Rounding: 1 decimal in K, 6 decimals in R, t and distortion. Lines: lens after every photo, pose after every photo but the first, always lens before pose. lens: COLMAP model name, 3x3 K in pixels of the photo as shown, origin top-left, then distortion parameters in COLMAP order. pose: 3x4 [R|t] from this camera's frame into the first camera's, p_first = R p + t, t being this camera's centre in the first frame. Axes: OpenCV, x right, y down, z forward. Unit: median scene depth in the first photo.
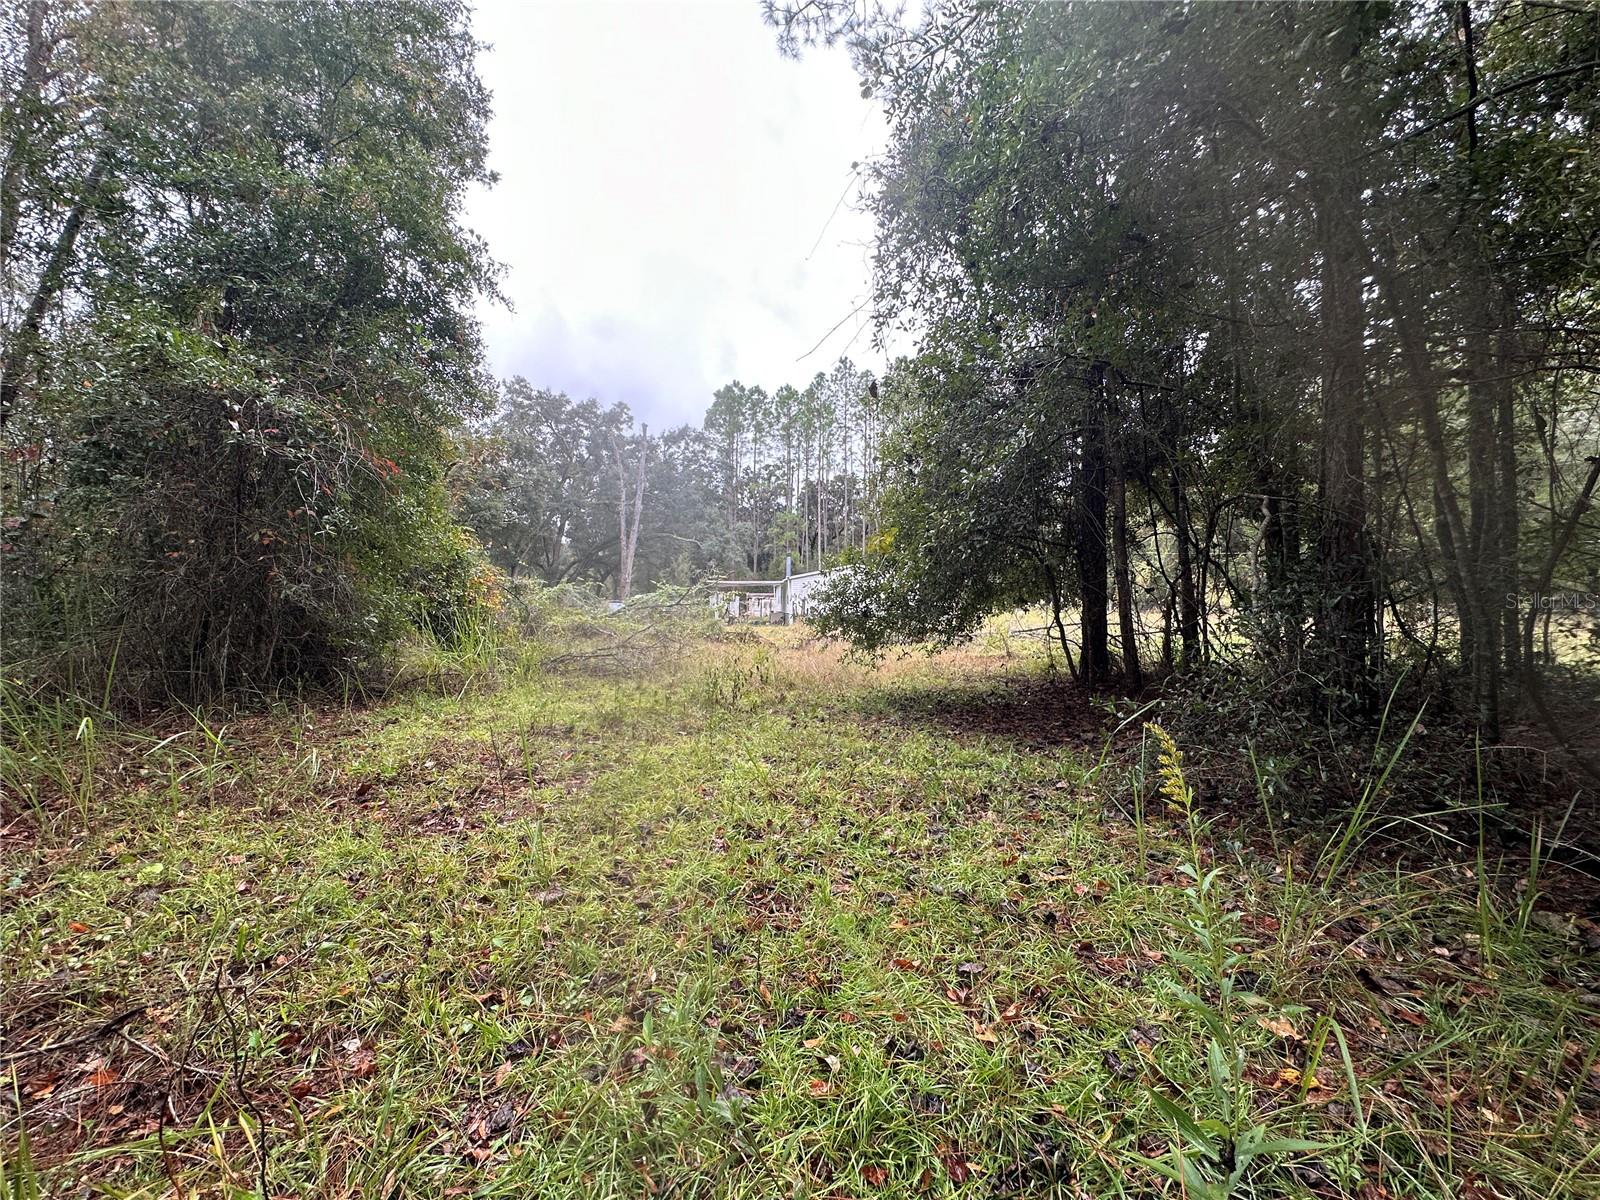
lens RADIAL K [[640.1, 0, 800.0], [0, 640.1, 600.0], [0, 0, 1]] dist [-0.002570, 0.000857]
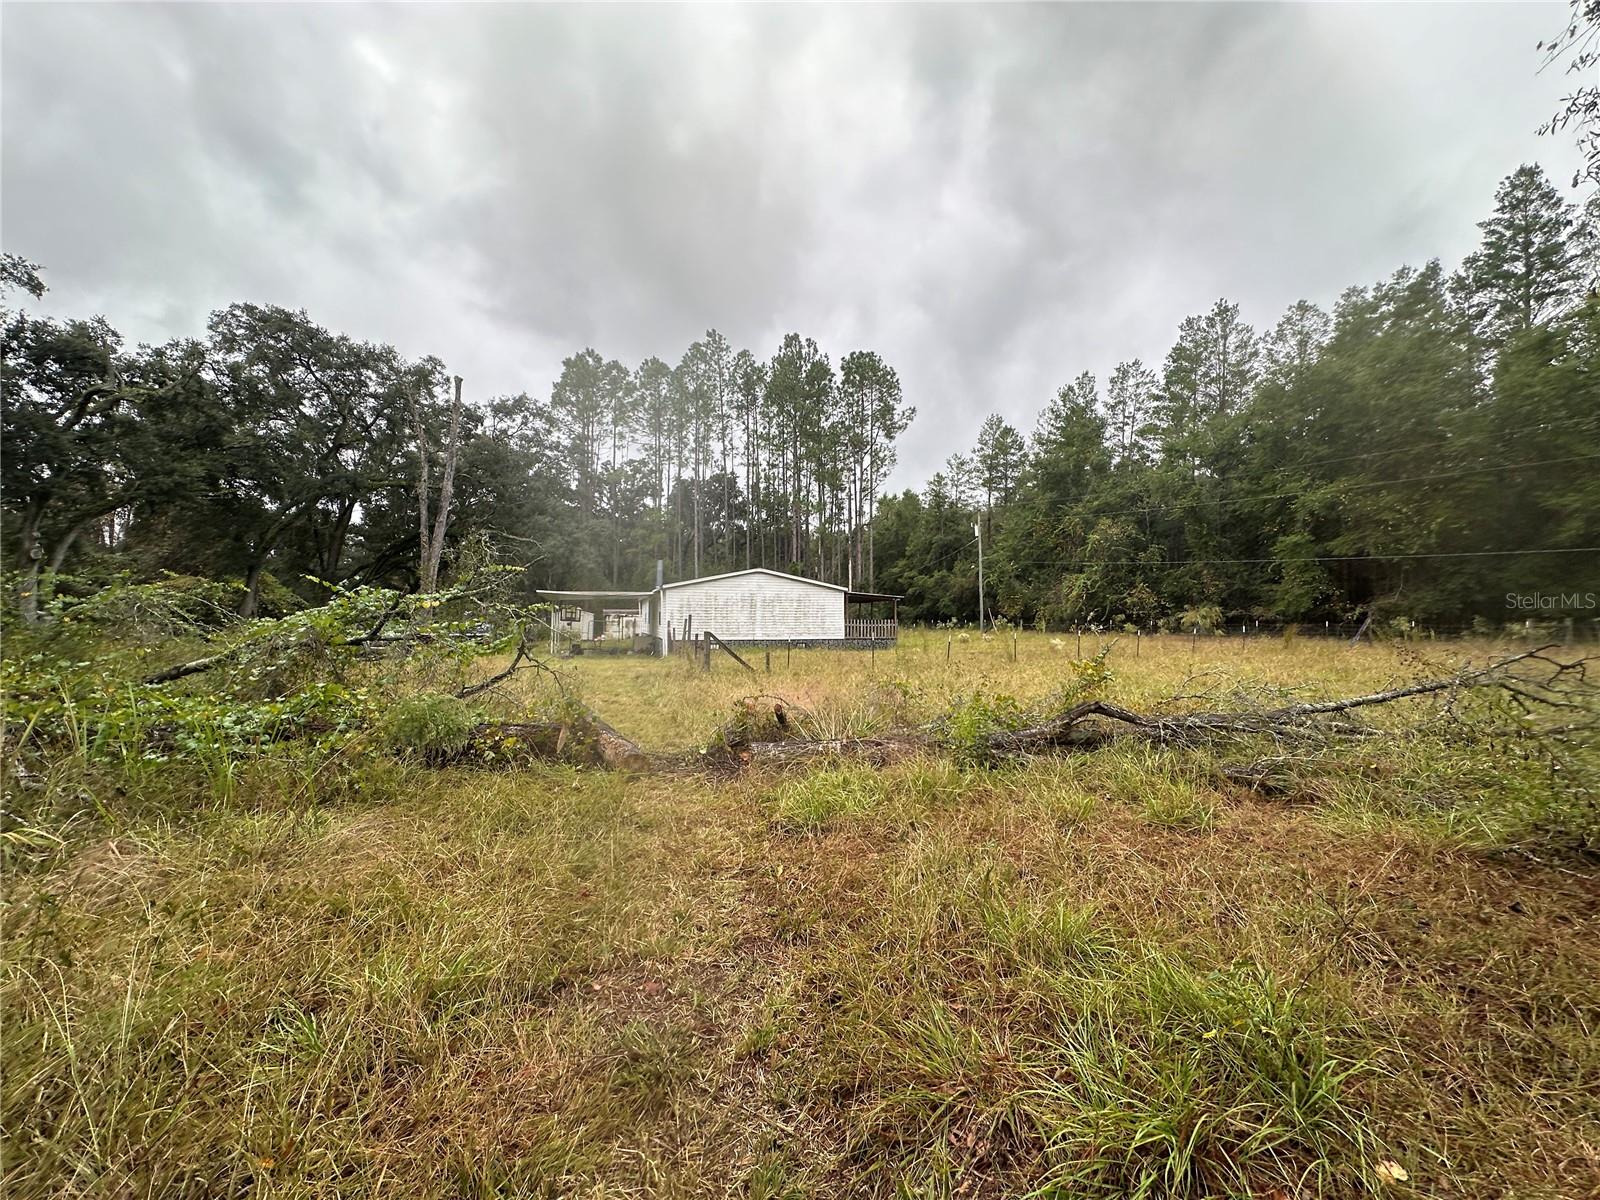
lens RADIAL K [[640.1, 0, 800.0], [0, 640.1, 600.0], [0, 0, 1]] dist [-0.002570, 0.000857]
pose [[0.978576, 0.004744, 0.205833, -0.006823], [0.000662, 0.999657, -0.026187, -0.001223], [-0.205887, 0.025763, 0.978237, 0.149516]]
